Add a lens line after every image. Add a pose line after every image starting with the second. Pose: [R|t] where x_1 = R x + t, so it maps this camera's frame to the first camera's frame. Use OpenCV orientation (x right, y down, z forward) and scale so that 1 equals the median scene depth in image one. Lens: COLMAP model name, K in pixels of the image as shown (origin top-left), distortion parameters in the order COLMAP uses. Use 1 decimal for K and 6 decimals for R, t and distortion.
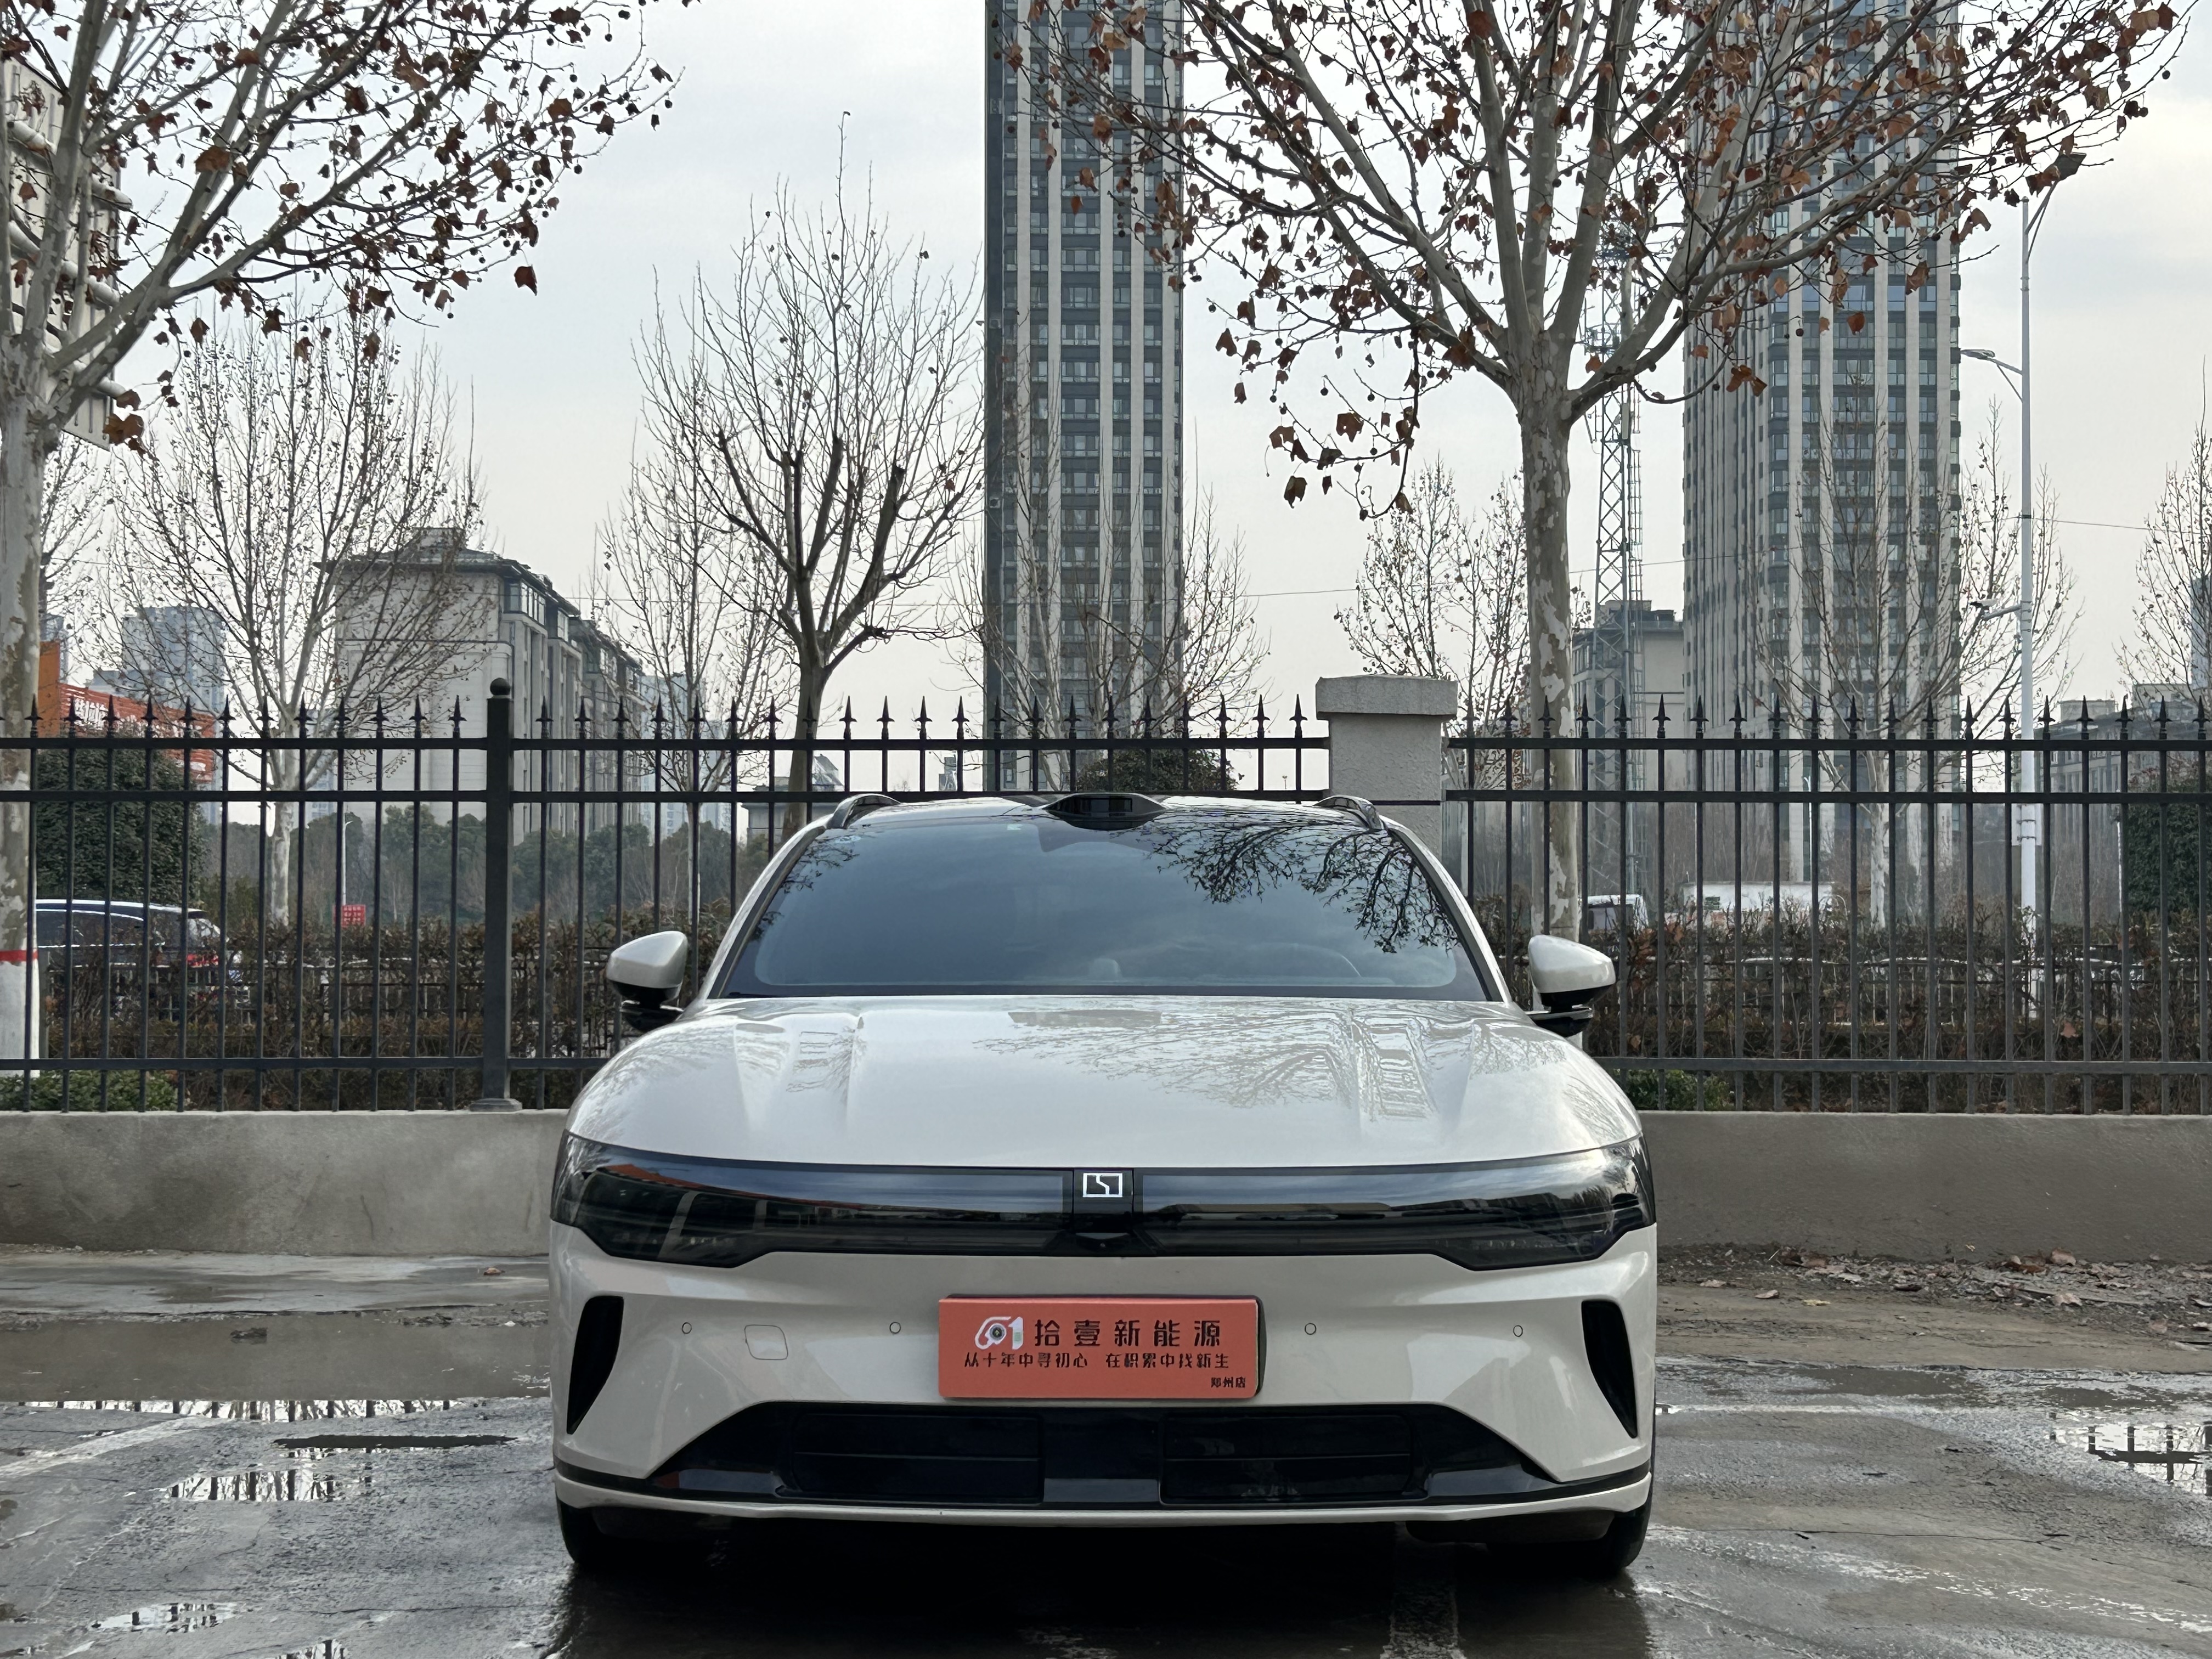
lens RADIAL K [[3405.4, 0, 1106.0], [0, 3405.4, 829.5], [0, 0, 1]] dist [0.219467, -0.837839]
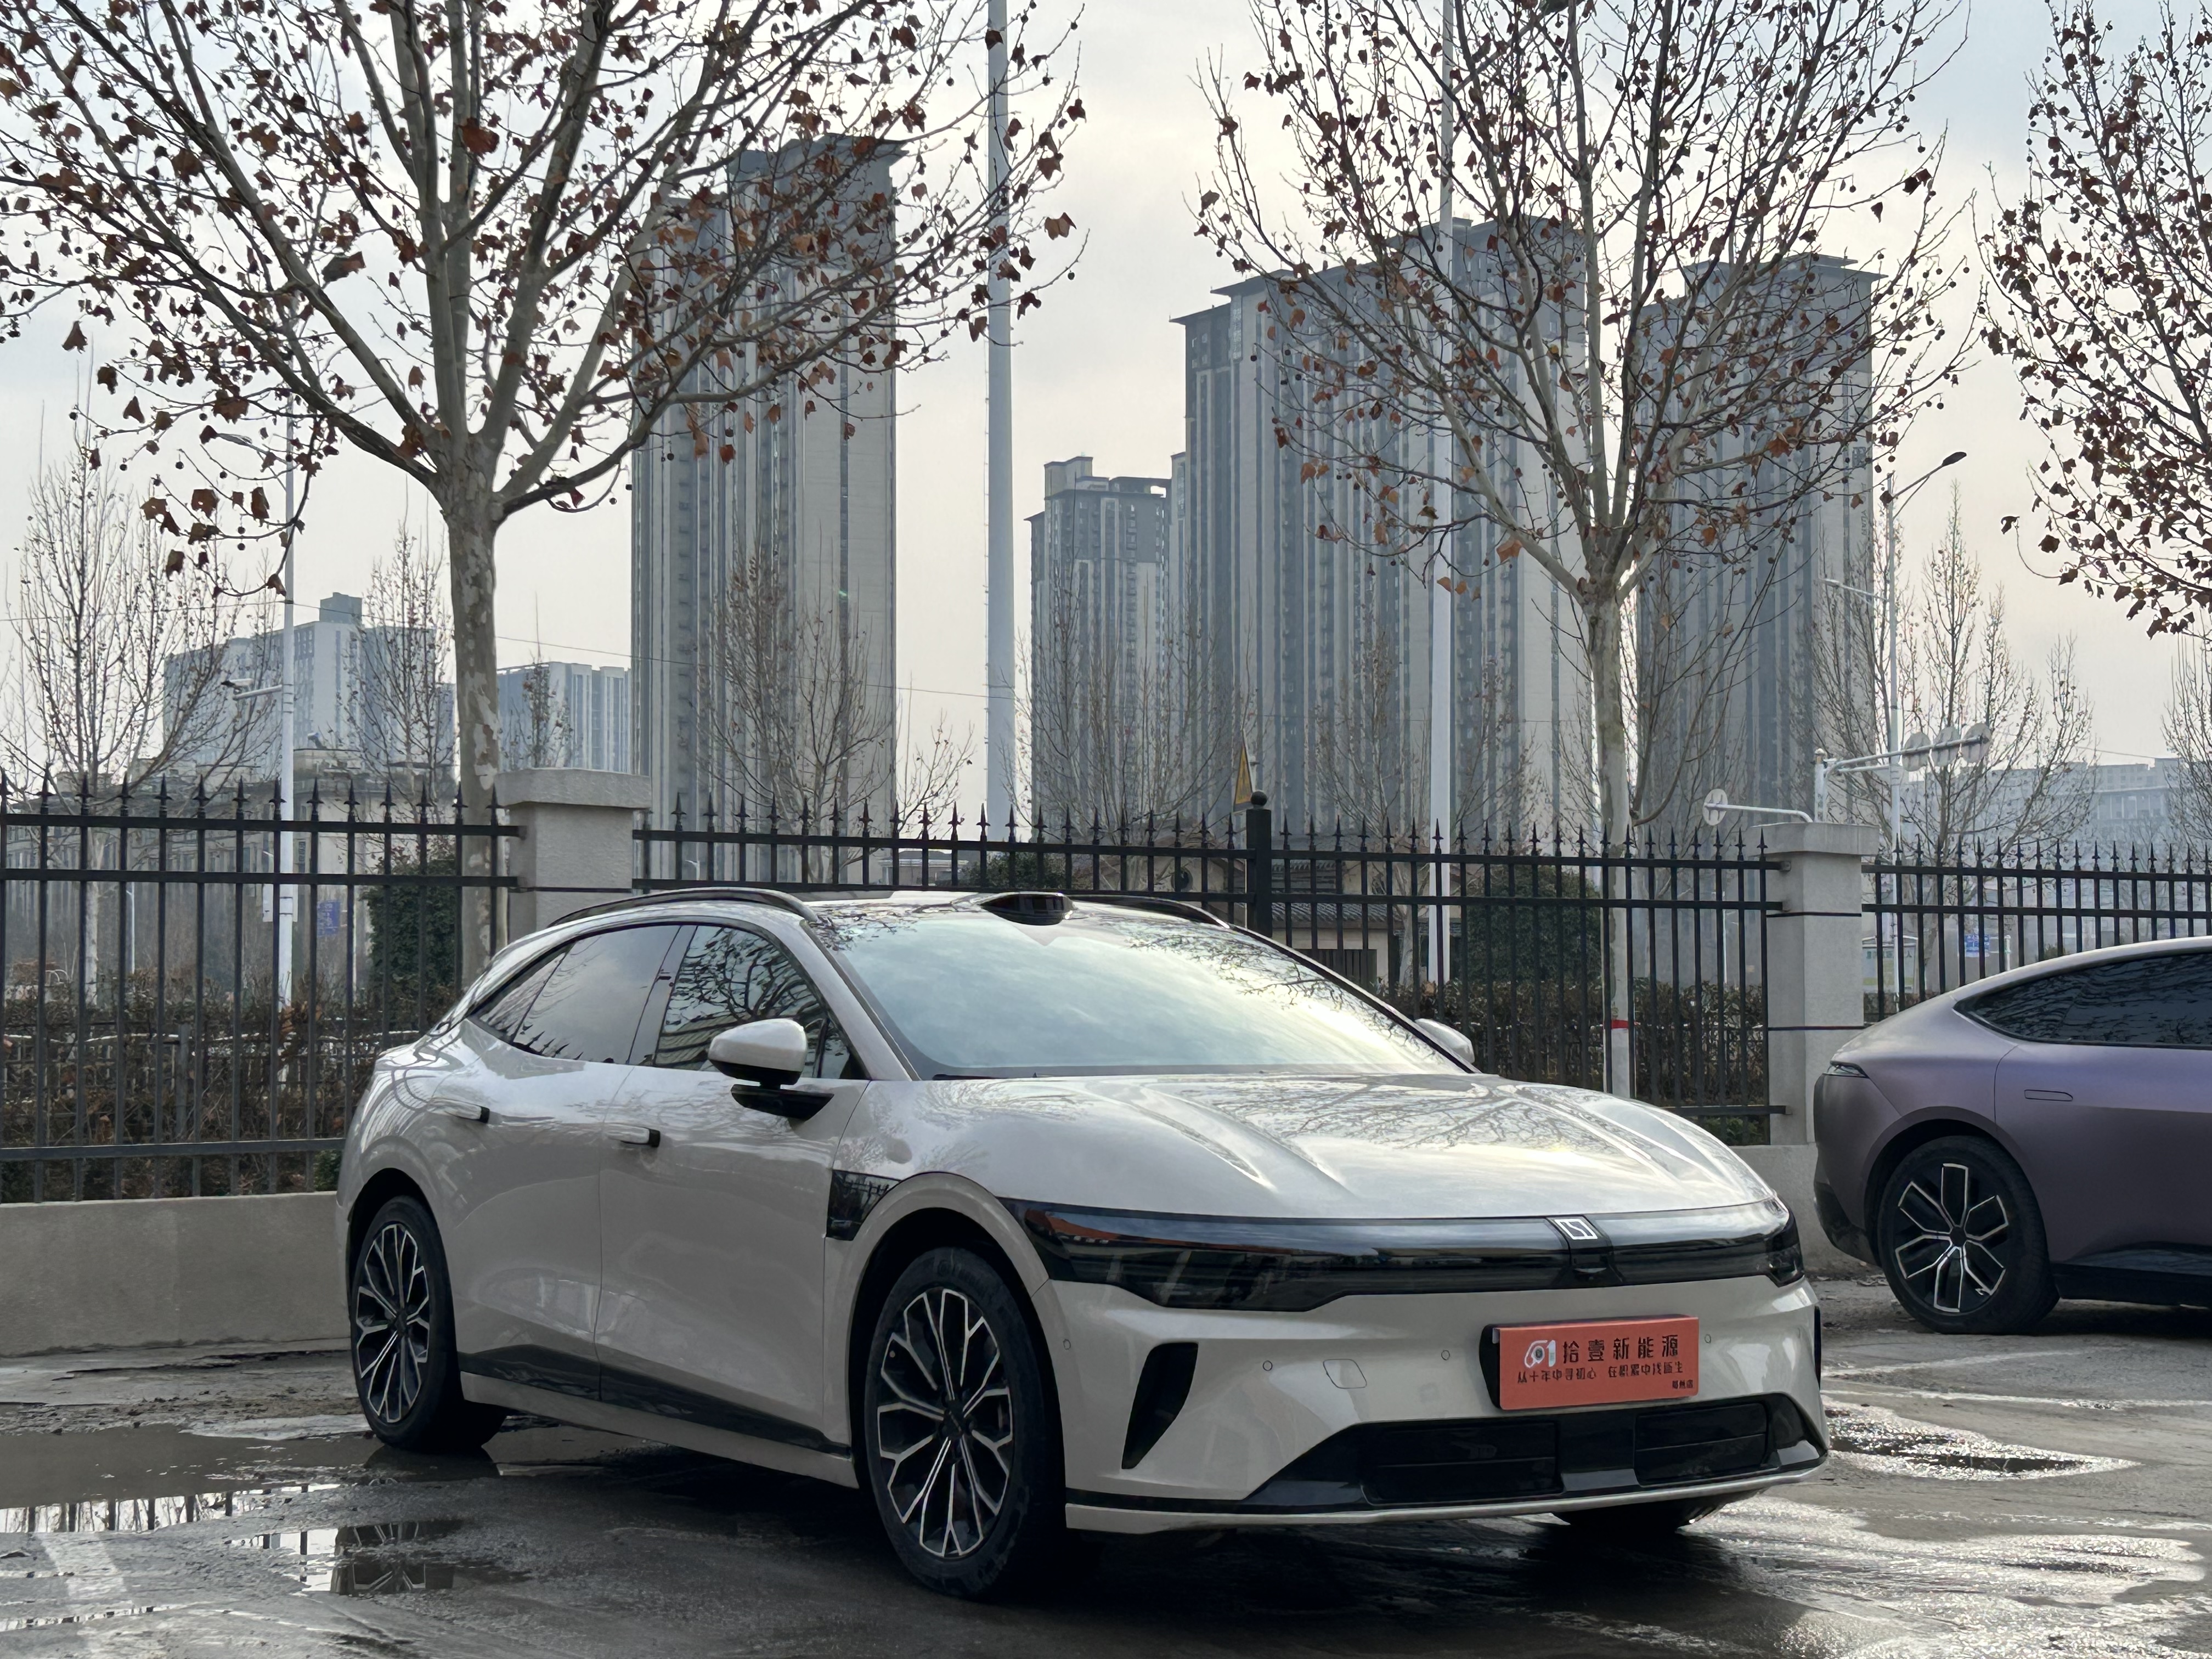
lens RADIAL K [[3415.0, 0, 1107.3], [0, 3415.0, 797.2], [0, 0, 1]] dist [0.162303, -0.448049]
pose [[0.841618, 0.031495, 0.539155, -0.224148], [-0.014888, 0.999272, -0.035133, -0.001060], [-0.539869, 0.021542, 0.841474, 0.016660]]
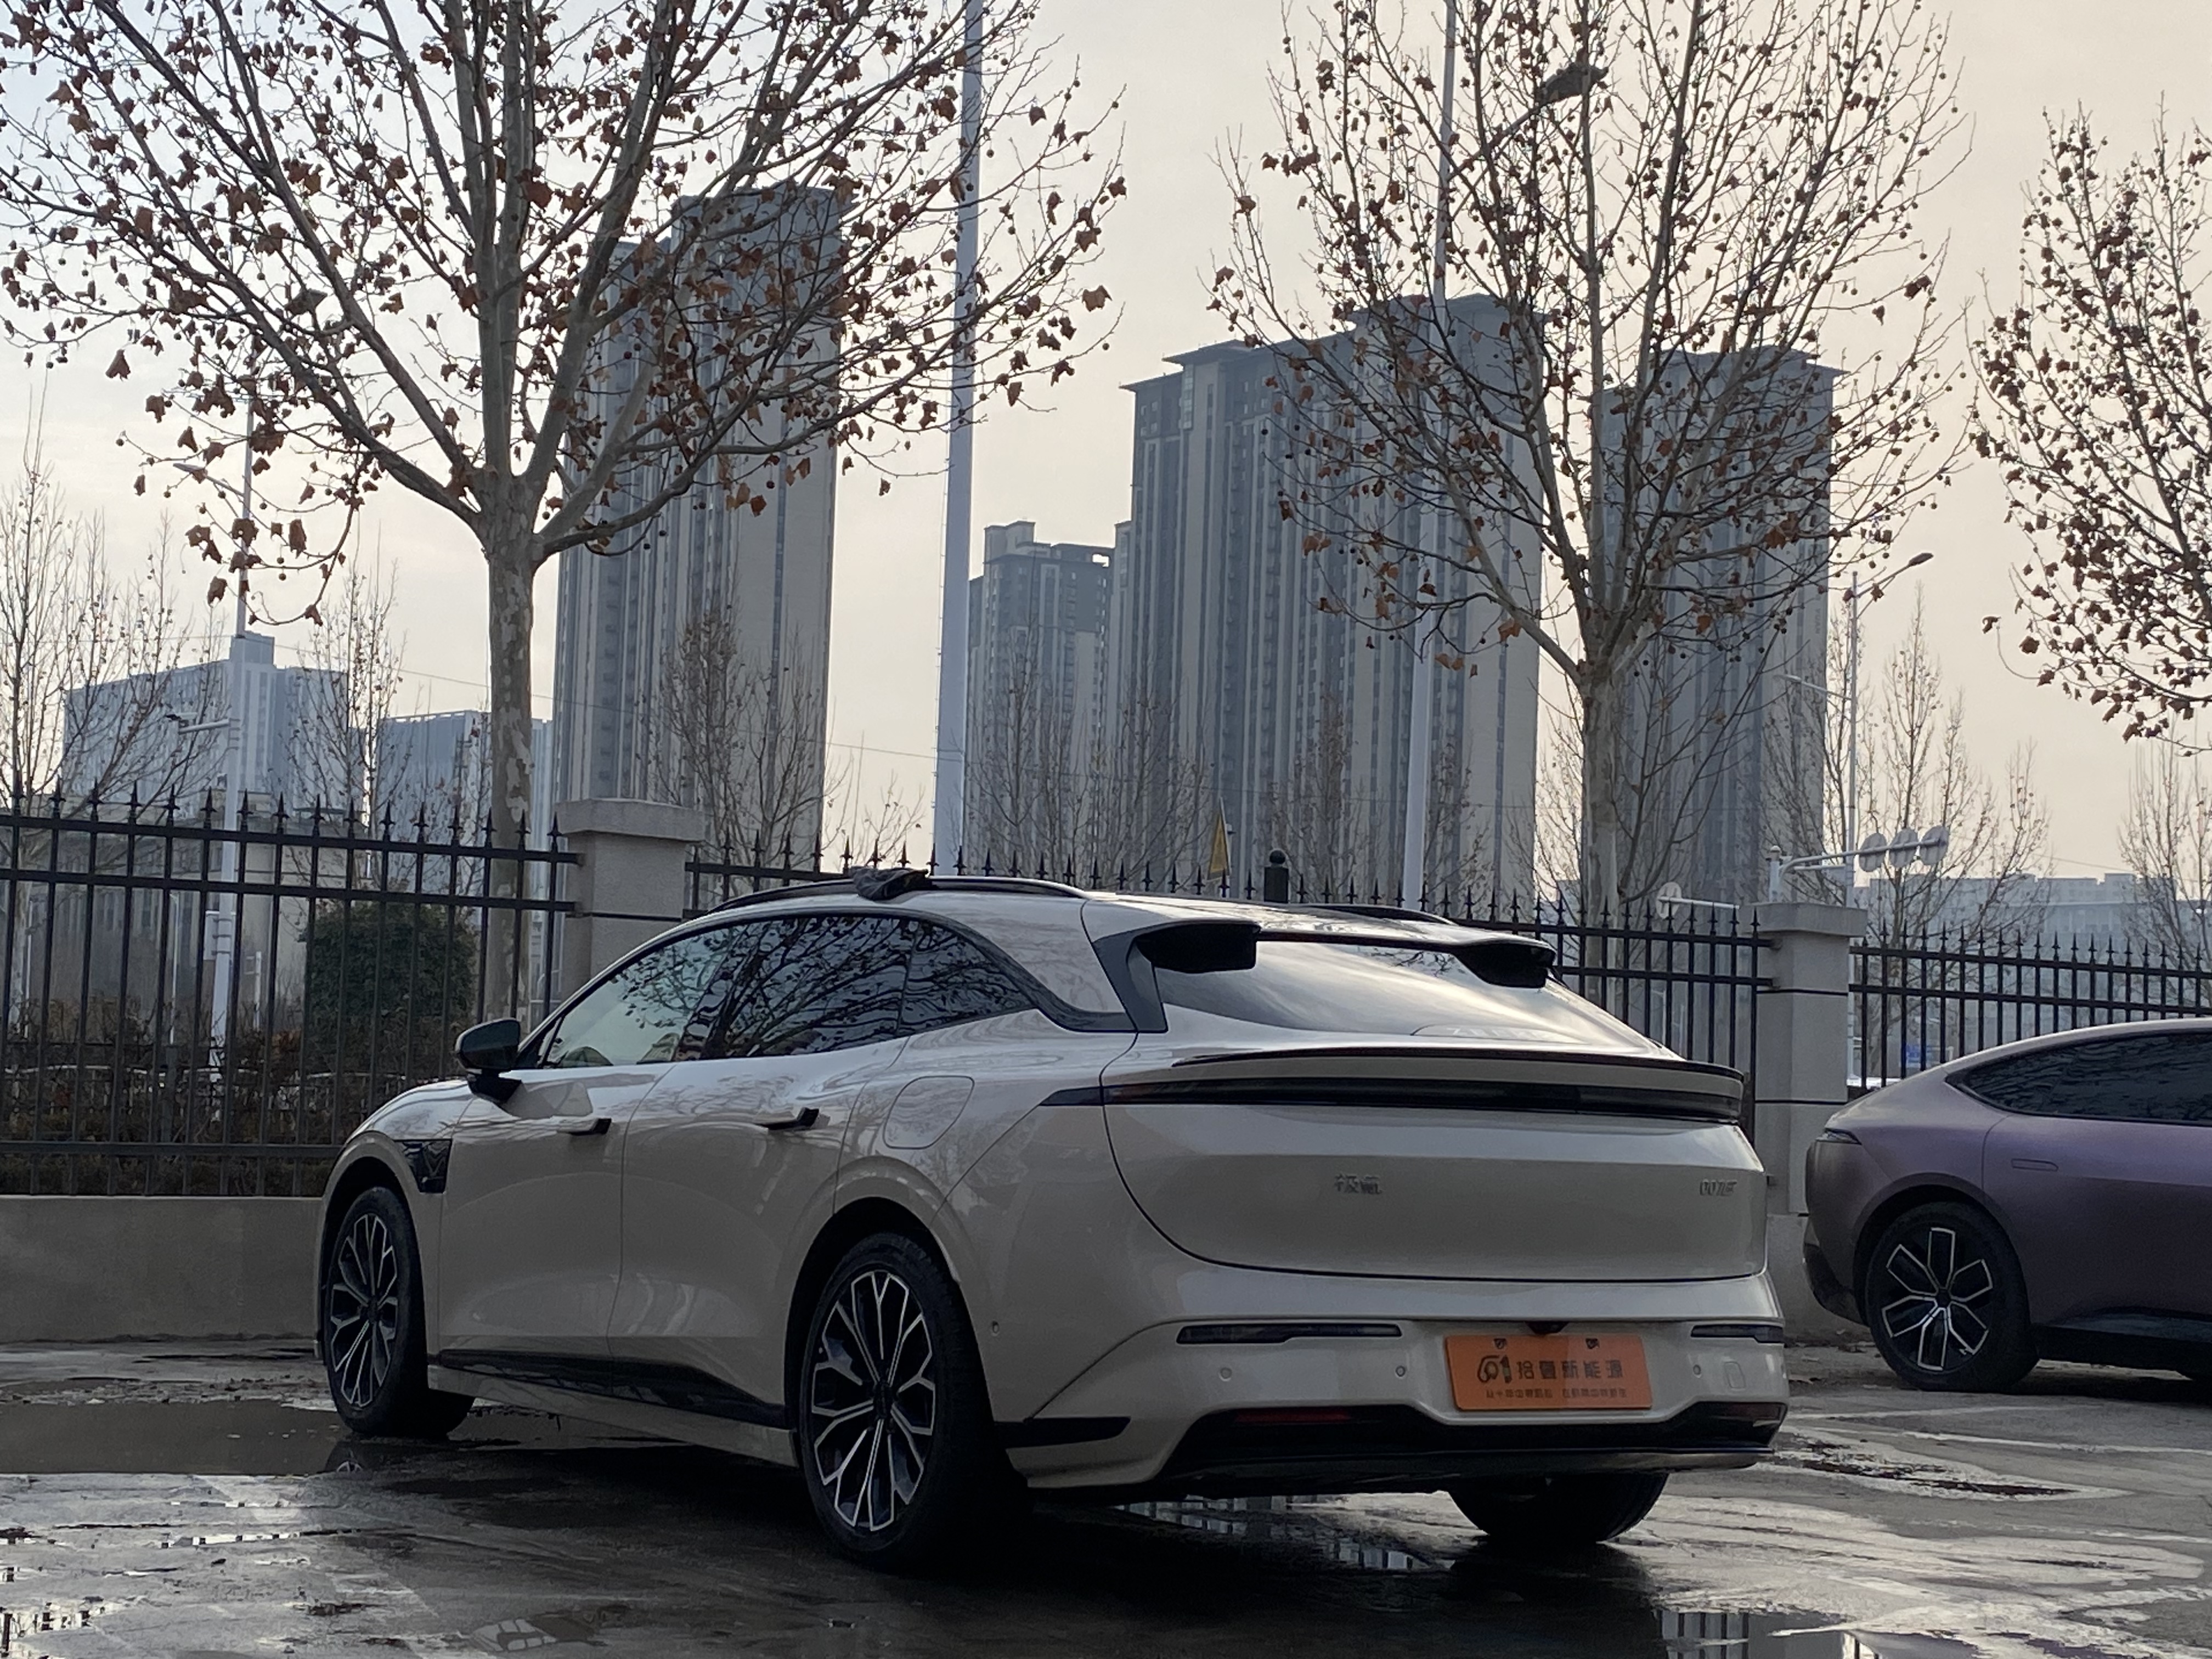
lens RADIAL K [[3501.0, 0, 1110.1], [0, 3501.0, 801.2], [0, 0, 1]] dist [0.208284, -0.650532]
pose [[0.828250, 0.074573, 0.555375, -0.267989], [-0.052114, 0.997061, -0.056160, 0.006587], [-0.557931, 0.017571, 0.829701, -0.011266]]
